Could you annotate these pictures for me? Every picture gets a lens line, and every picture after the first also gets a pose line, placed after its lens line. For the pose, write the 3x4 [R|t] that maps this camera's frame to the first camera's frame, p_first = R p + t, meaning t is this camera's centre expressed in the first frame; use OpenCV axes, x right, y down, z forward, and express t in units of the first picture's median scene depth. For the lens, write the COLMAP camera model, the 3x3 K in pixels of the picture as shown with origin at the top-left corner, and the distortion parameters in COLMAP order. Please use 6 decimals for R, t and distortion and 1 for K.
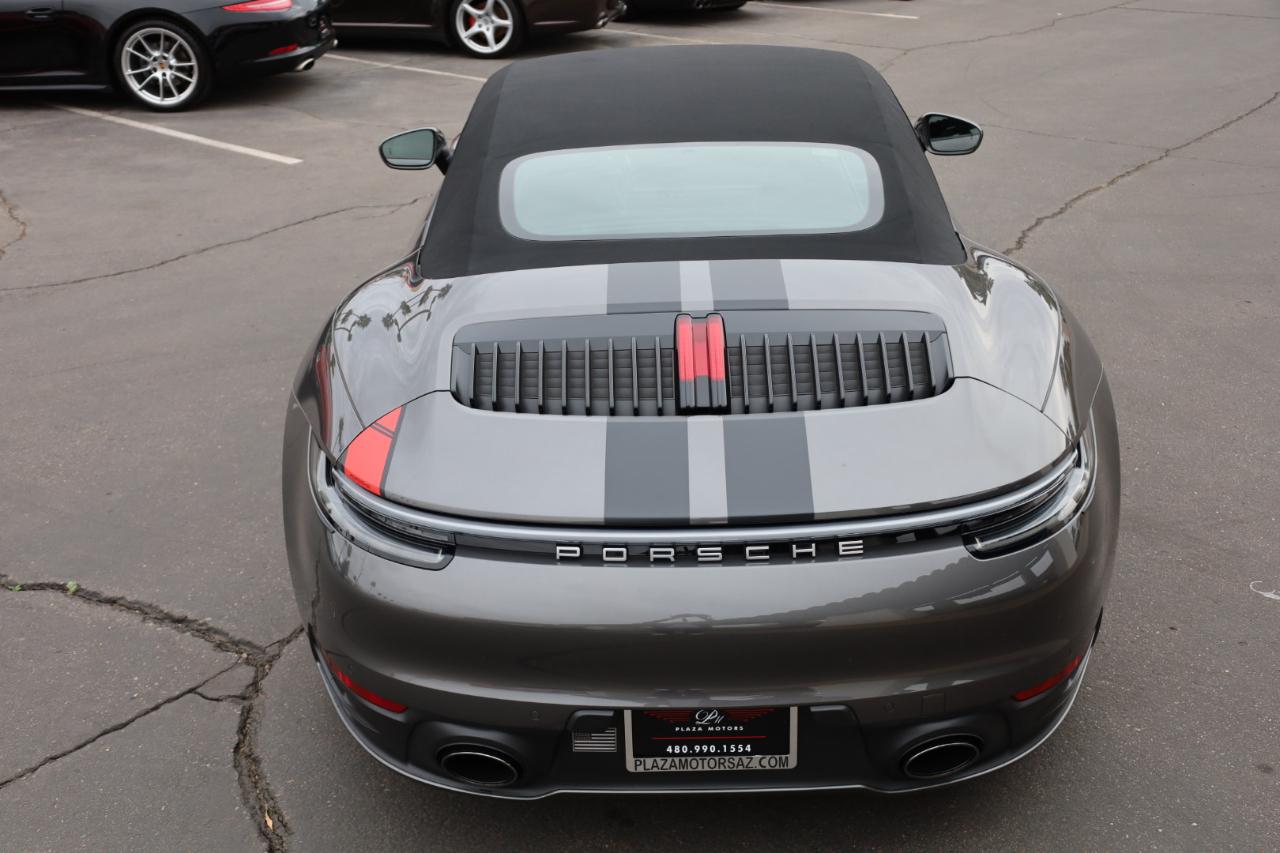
lens RADIAL K [[1261.7, 0, 638.2], [0, 1261.7, 422.7], [0, 0, 1]] dist [-0.035625, -0.007818]
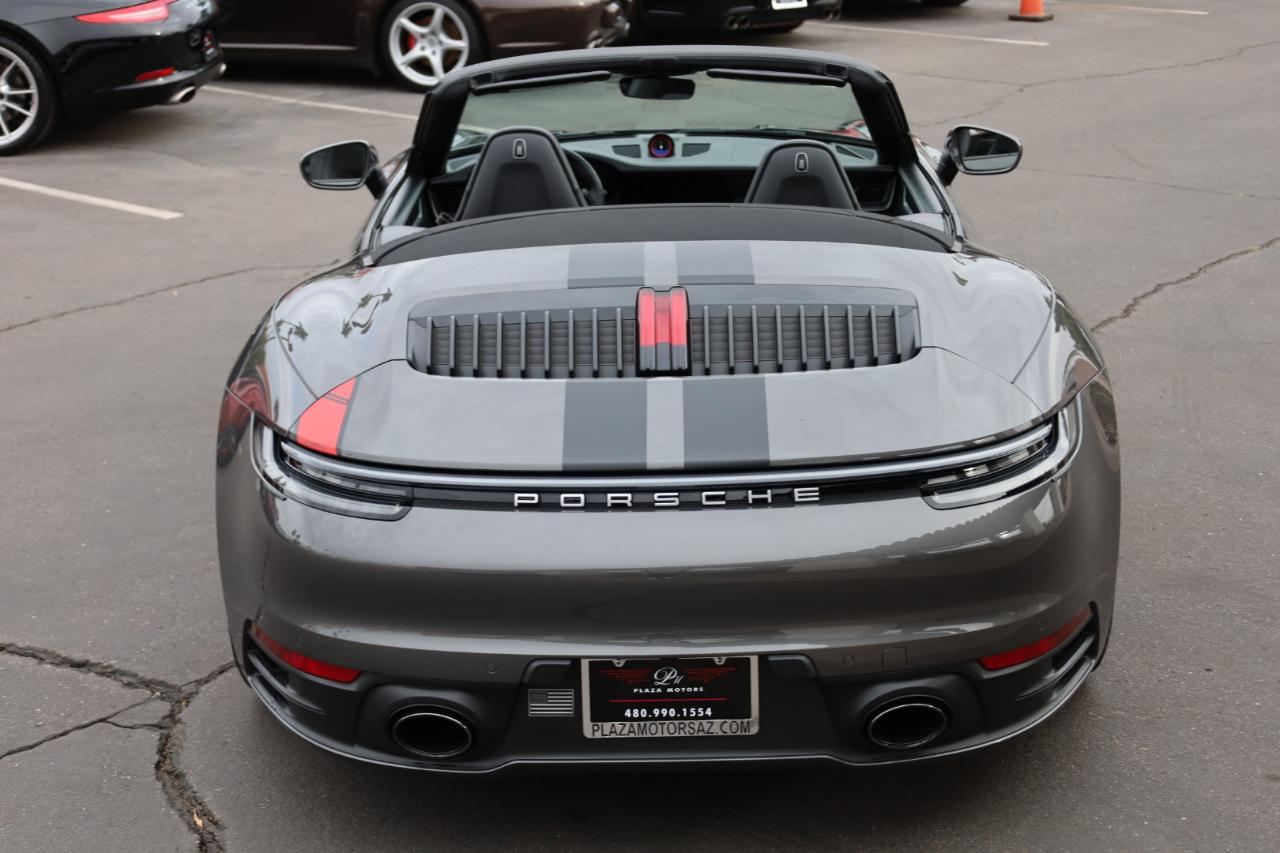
lens RADIAL K [[1908.5, 0, 640.0], [0, 1908.5, 426.5], [0, 0, 1]] dist [0.033674, 0.023694]
pose [[0.999989, 0.002143, 0.004283, 0.027413], [-0.001587, 0.992056, -0.125790, 0.225105], [-0.004519, 0.125782, 0.992048, -0.492403]]
